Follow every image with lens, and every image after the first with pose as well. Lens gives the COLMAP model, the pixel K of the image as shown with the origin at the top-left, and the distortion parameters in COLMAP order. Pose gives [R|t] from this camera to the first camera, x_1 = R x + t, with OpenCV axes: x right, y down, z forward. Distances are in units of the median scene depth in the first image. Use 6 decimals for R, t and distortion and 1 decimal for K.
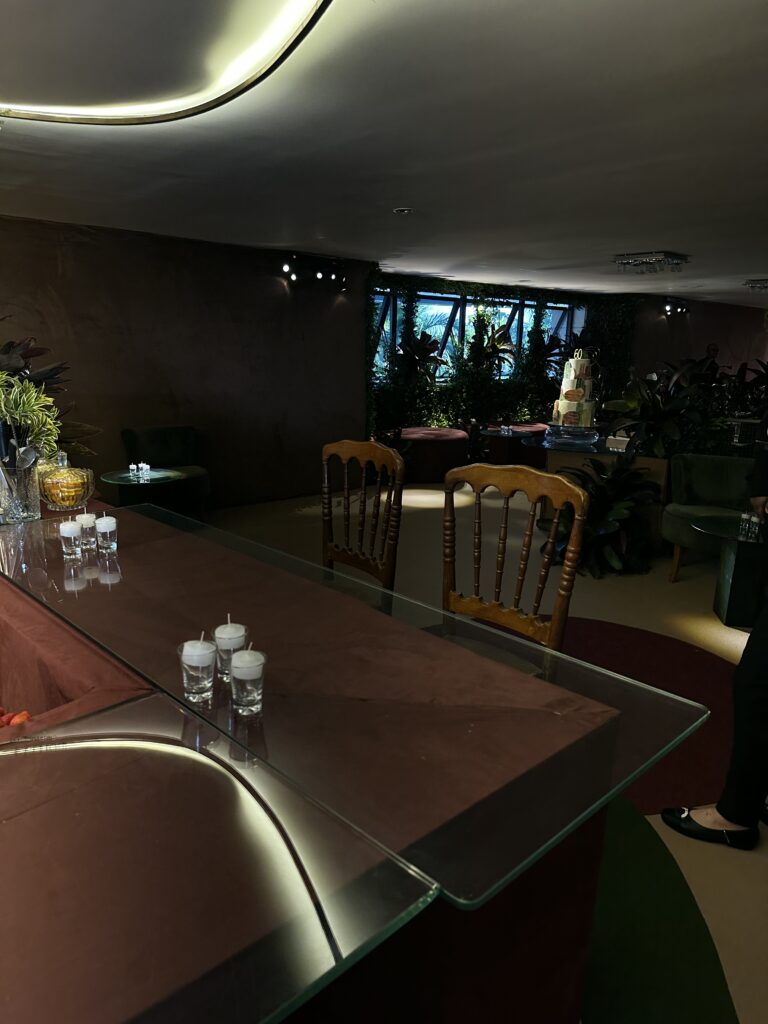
lens RADIAL K [[701.5, 0, 362.5], [0, 701.5, 531.2], [0, 0, 1]] dist [0.054865, -0.139228]
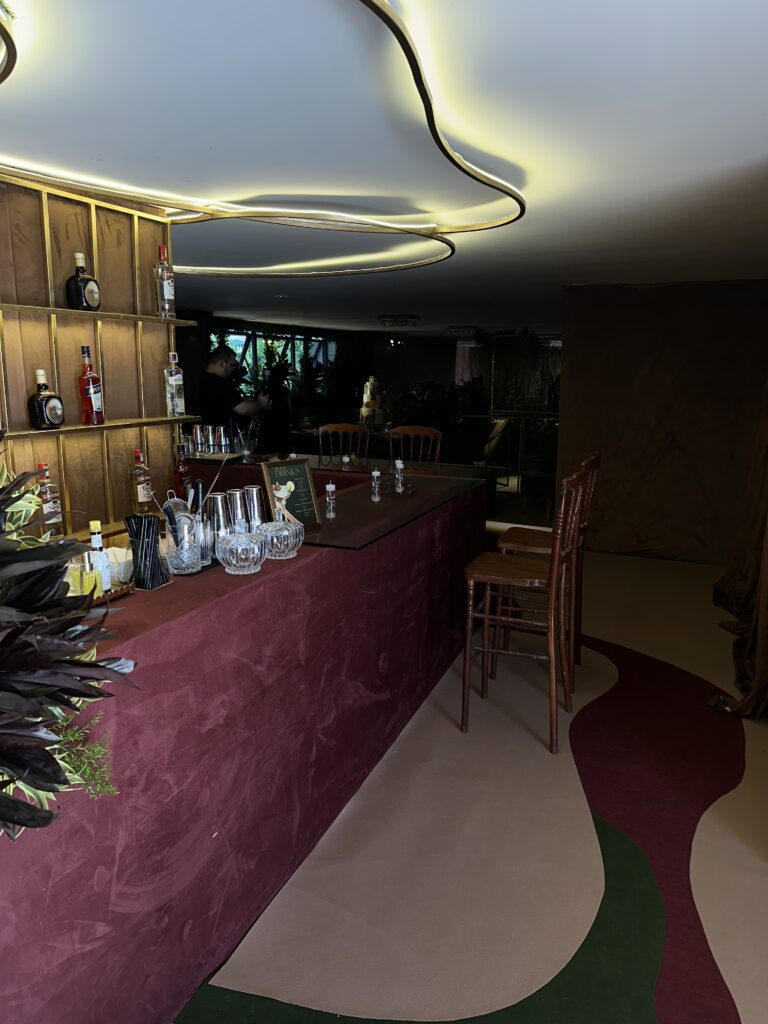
lens RADIAL K [[718.8, 0, 384.0], [0, 718.8, 512.0], [0, 0, 1]] dist [0.125196, -0.158385]
pose [[0.907417, -0.085454, 0.411450, -0.220924], [0.106172, 0.993961, -0.027717, 0.060701], [-0.406597, 0.068835, 0.911011, -0.300056]]
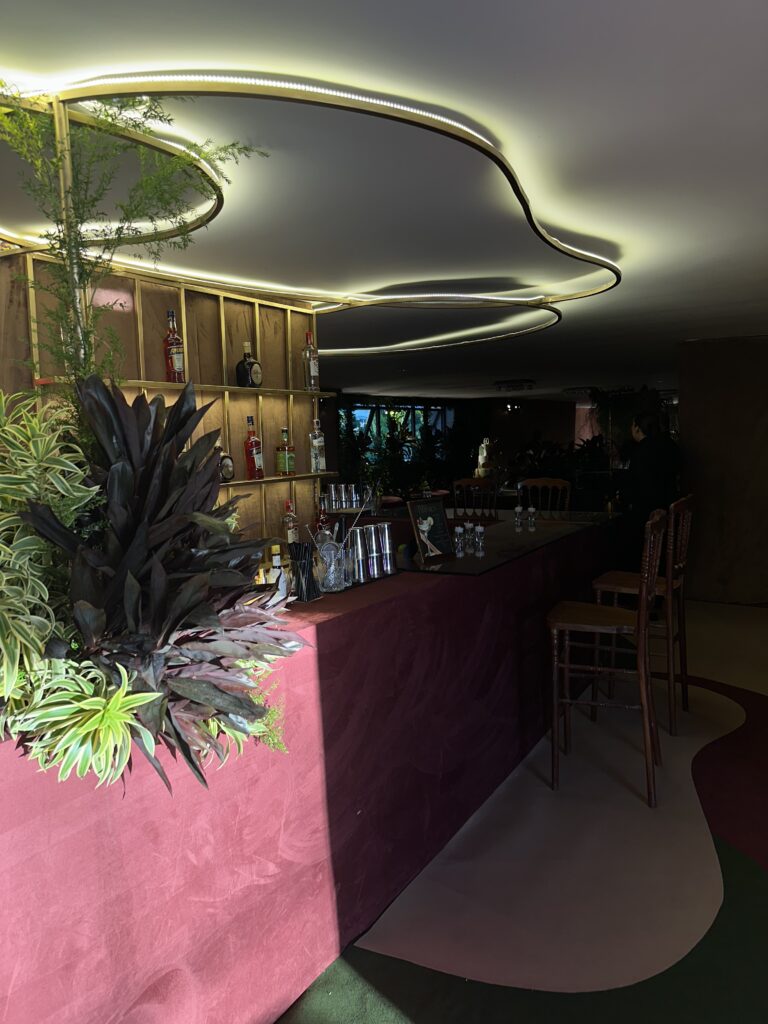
lens RADIAL K [[712.7, 0, 384.0], [0, 712.7, 512.0], [0, 0, 1]] dist [0.188466, -0.150570]
pose [[0.962712, -0.067114, 0.262073, -0.235450], [0.106034, 0.984837, -0.137303, 0.075954], [-0.248884, 0.159972, 0.955231, -0.336000]]
